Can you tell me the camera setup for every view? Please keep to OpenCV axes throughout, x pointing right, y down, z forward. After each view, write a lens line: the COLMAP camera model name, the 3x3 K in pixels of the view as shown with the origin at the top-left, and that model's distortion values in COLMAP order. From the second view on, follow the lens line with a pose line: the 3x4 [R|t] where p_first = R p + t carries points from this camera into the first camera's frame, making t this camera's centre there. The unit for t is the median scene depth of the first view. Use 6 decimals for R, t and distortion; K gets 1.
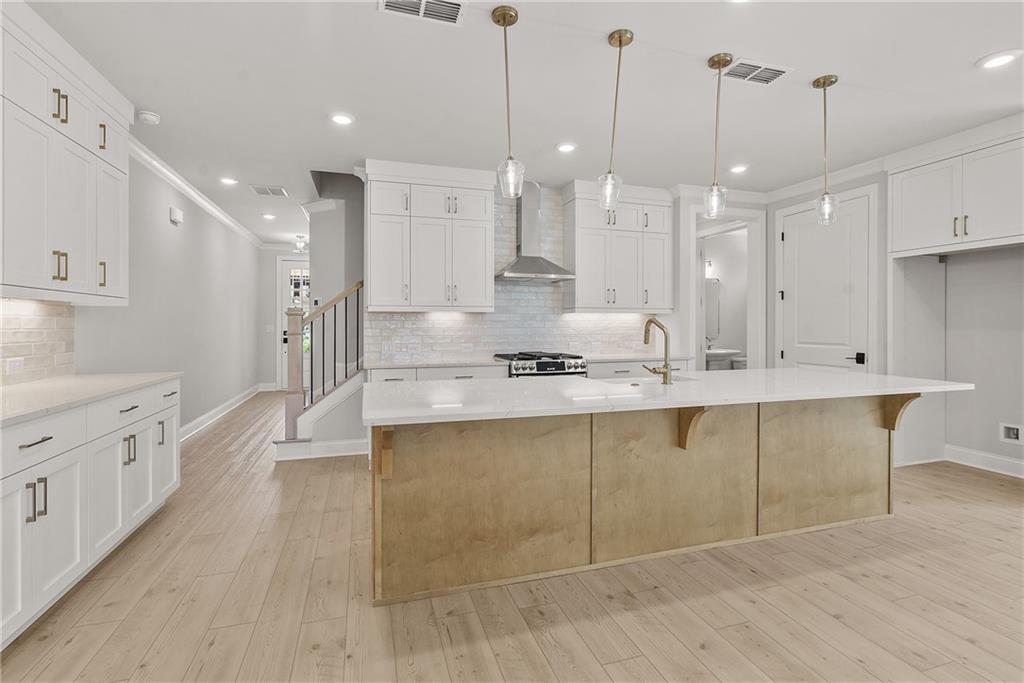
lens RADIAL K [[468.8, 0, 508.1], [0, 468.8, 326.9], [0, 0, 1]] dist [-0.003480, 0.000527]
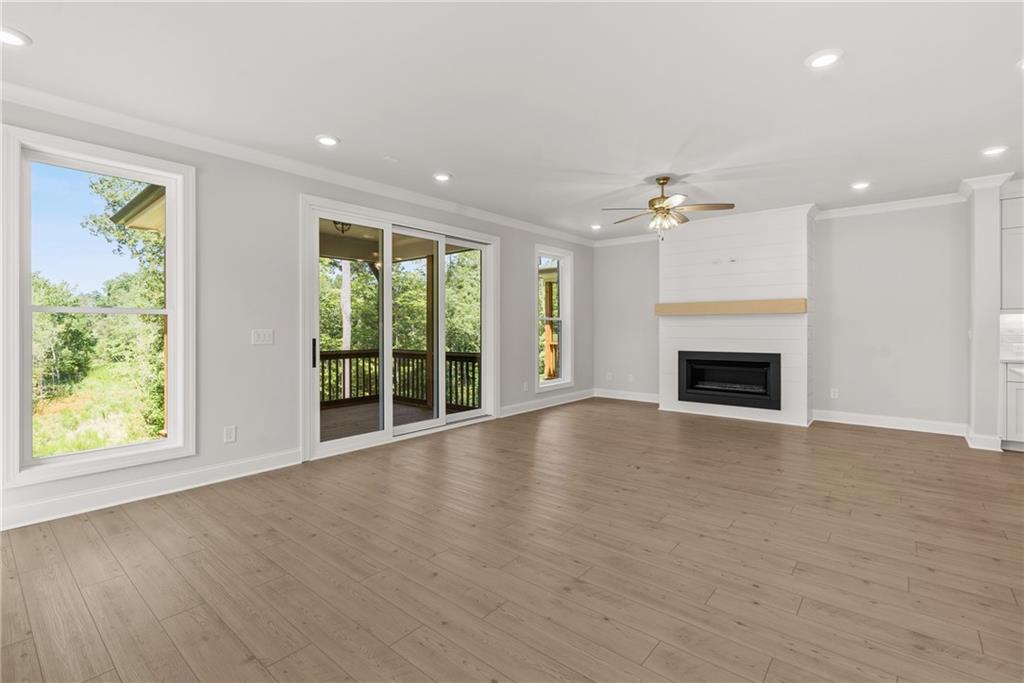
lens RADIAL K [[468.8, 0, 508.1], [0, 468.8, 326.9], [0, 0, 1]] dist [-0.003480, 0.000527]
pose [[-0.842793, 0.001902, -0.538235, 1.700282], [-0.000930, 0.999987, 0.004990, -0.006909], [0.538237, 0.004706, -0.842780, 0.923075]]
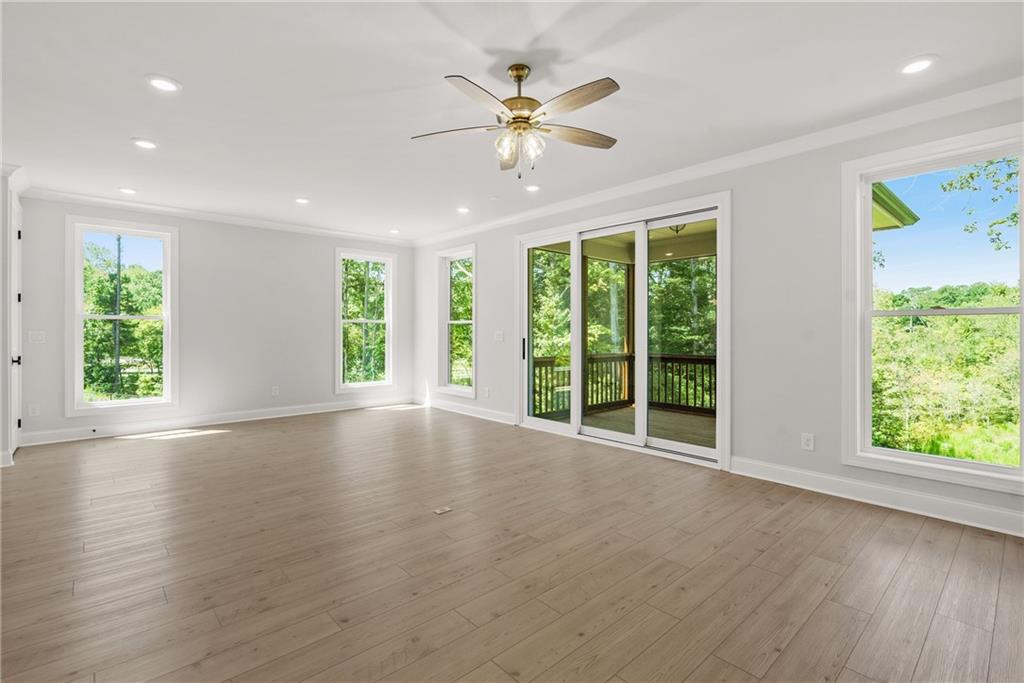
lens RADIAL K [[473.9, 0, 510.9], [0, 473.9, 328.5], [0, 0, 1]] dist [-0.000460, -0.000014]
pose [[-0.426255, 0.003157, 0.904598, -0.457431], [0.005496, 0.999984, -0.000900, -0.002565], [-0.904586, 0.004588, -0.426265, 0.257287]]
